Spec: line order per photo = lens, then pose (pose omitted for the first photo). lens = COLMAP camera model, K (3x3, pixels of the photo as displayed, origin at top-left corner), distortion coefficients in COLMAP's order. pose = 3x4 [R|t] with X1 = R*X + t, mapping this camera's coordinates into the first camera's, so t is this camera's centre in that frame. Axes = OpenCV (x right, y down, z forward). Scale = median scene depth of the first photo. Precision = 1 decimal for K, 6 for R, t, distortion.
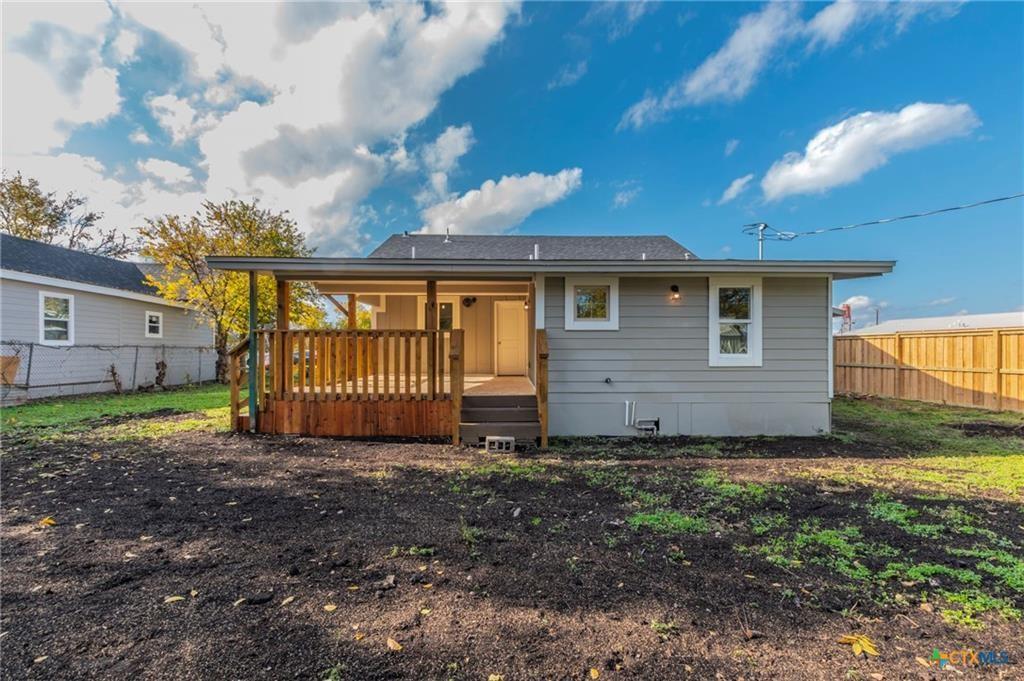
lens RADIAL K [[446.8, 0, 502.6], [0, 446.8, 332.0], [0, 0, 1]] dist [0.000496, -0.000199]
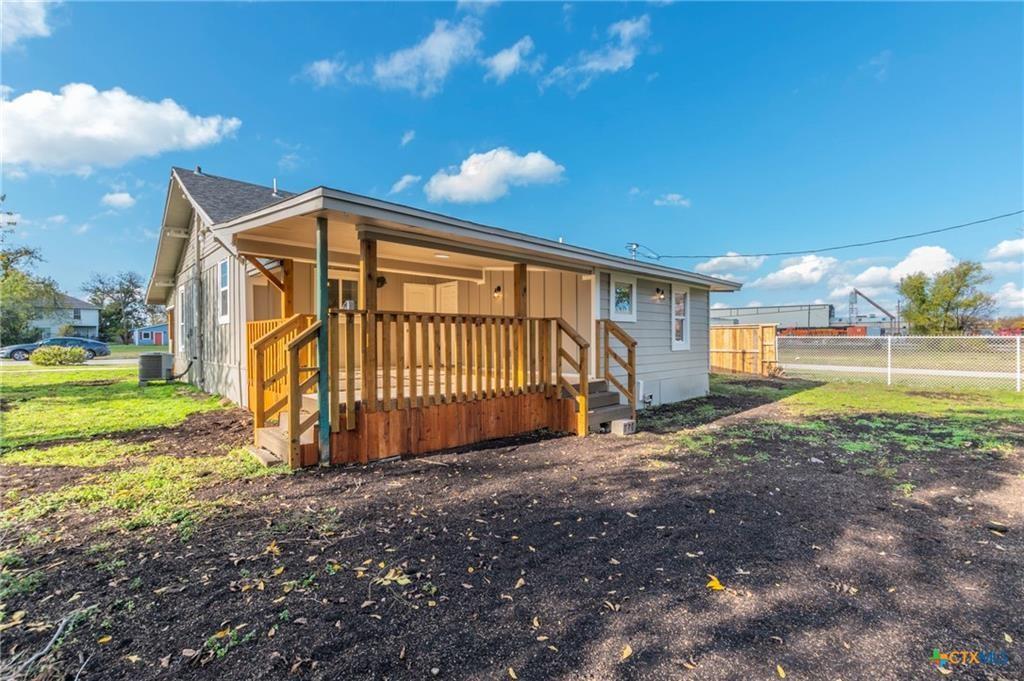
lens RADIAL K [[460.3, 0, 512.0], [0, 460.3, 340.5], [0, 0, 1]] dist [0.019081, 0.000023]
pose [[0.722327, -0.002721, 0.691546, -0.823371], [-0.028220, 0.999043, 0.033407, 0.012114], [-0.690975, -0.043646, 0.721560, 0.336634]]
